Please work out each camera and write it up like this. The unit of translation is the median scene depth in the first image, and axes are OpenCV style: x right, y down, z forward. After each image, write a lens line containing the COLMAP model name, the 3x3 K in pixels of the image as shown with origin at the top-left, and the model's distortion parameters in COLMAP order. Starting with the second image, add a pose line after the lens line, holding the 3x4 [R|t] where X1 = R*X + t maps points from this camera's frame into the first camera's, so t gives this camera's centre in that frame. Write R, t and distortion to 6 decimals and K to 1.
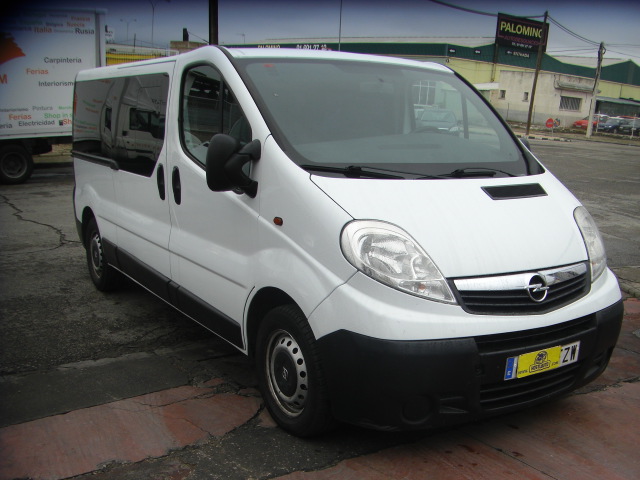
lens RADIAL K [[720.7, 0, 362.2], [0, 720.7, 353.3], [0, 0, 1]] dist [-0.173782, 0.075657]
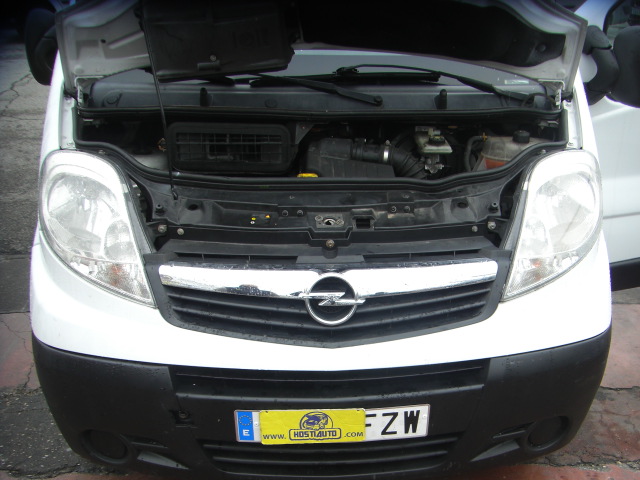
lens RADIAL K [[720.7, 0, 362.2], [0, 720.7, 353.3], [0, 0, 1]] dist [-0.173782, 0.075657]
pose [[0.865688, 0.243763, -0.437224, 0.523900], [-0.160023, 0.962355, 0.219695, -0.179363], [0.474318, -0.120221, 0.872106, 0.523152]]
